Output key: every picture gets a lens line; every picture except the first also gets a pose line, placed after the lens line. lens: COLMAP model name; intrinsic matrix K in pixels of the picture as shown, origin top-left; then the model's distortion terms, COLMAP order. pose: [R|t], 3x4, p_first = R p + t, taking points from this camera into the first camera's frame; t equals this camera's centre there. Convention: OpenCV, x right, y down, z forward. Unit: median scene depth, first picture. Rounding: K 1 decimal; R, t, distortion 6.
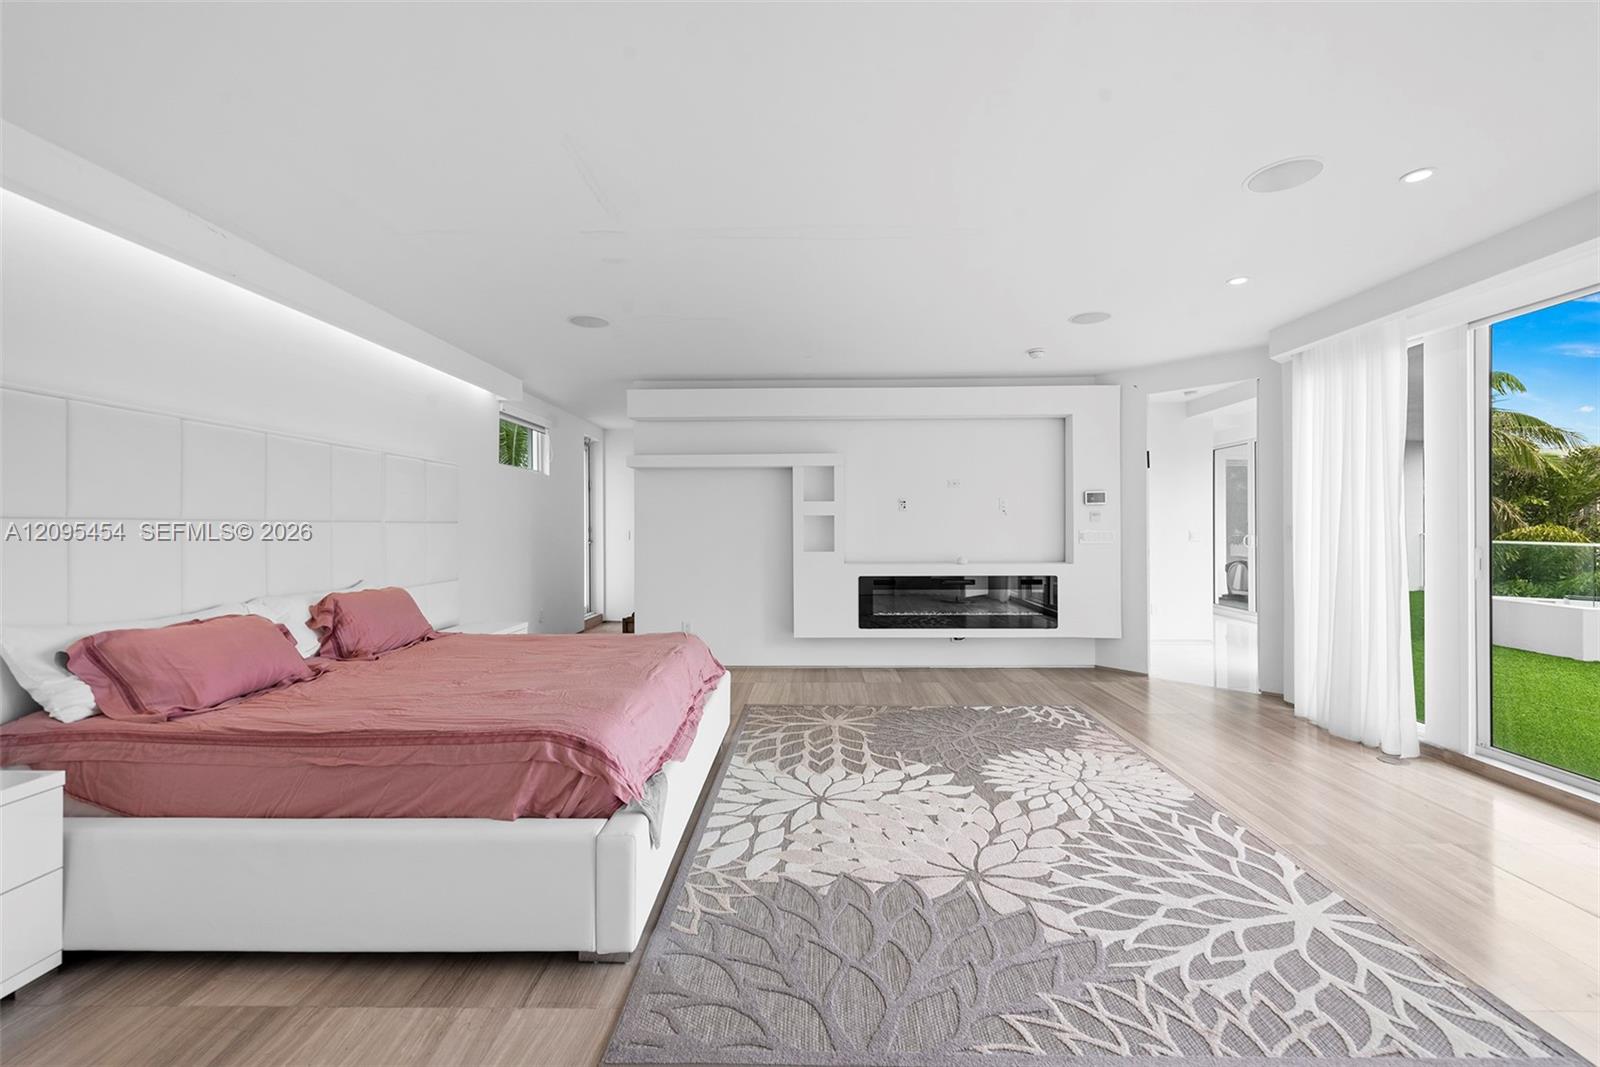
lens RADIAL K [[657.9, 0, 806.8], [0, 657.9, 530.8], [0, 0, 1]] dist [0.002558, -0.000683]
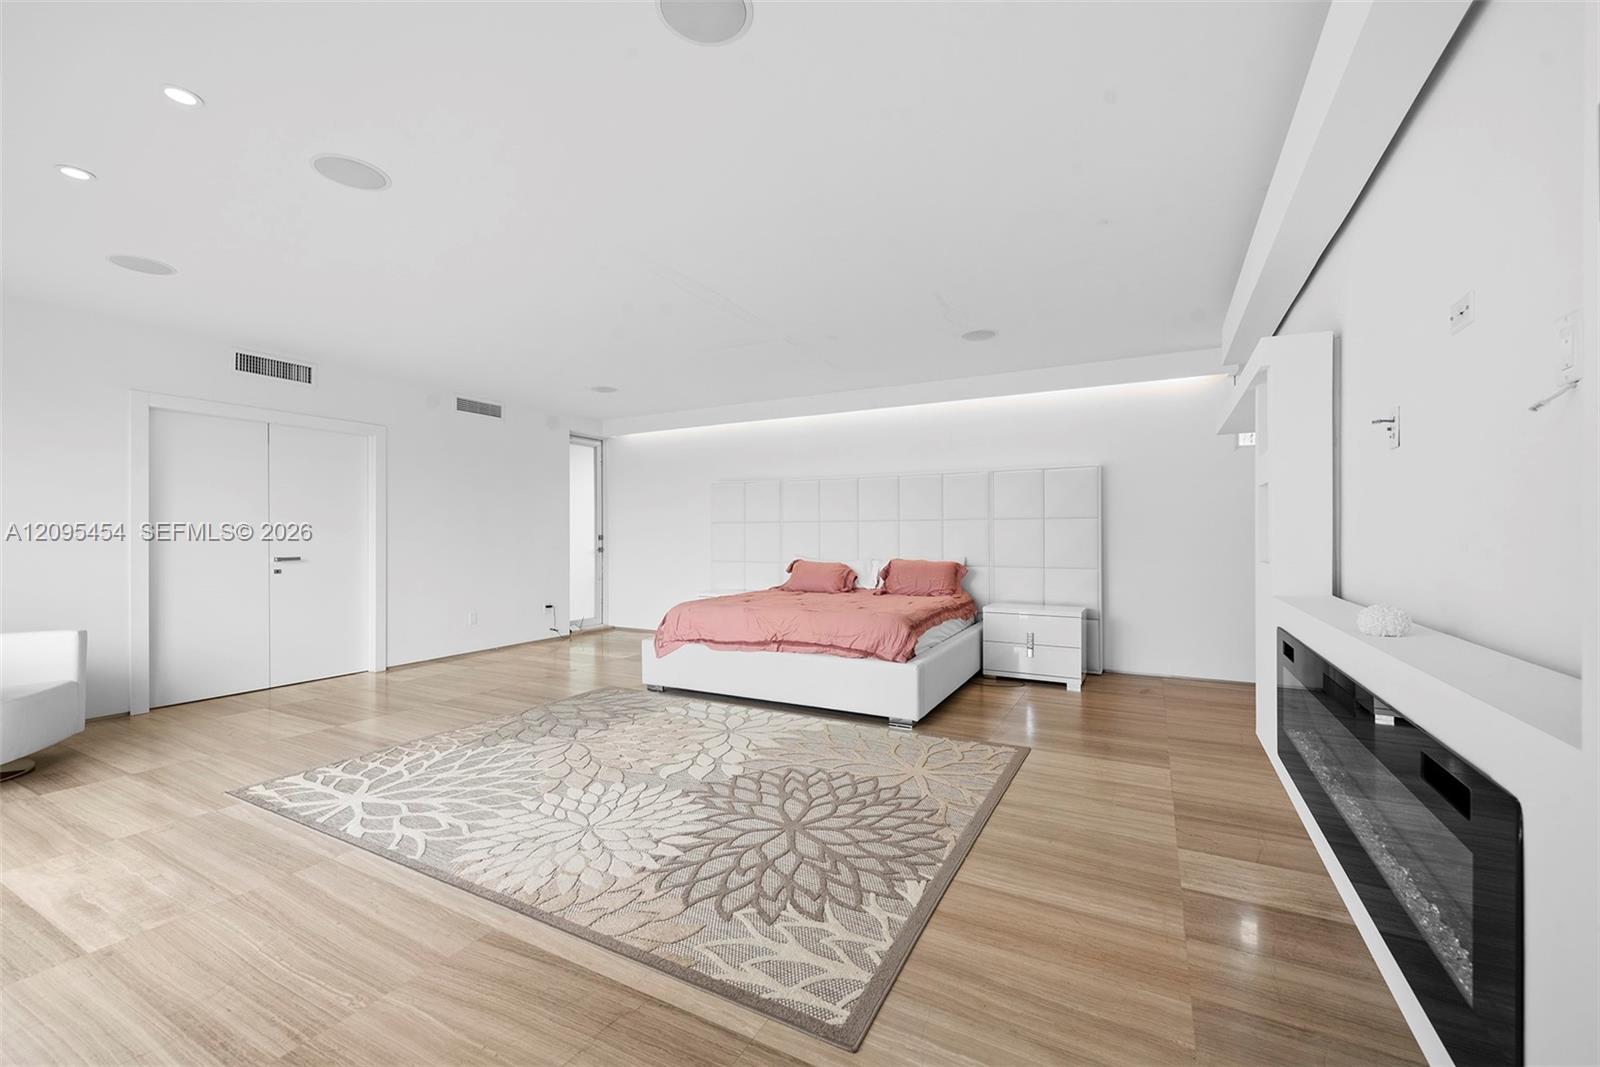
lens RADIAL K [[657.9, 0, 806.1], [0, 657.9, 531.8], [0, 0, 1]] dist [0.002558, -0.000683]
pose [[-0.468727, -0.001534, -0.883342, 1.300470], [-0.000991, 0.999999, -0.001211, 0.029823], [0.883342, 0.000308, -0.468728, 2.100524]]
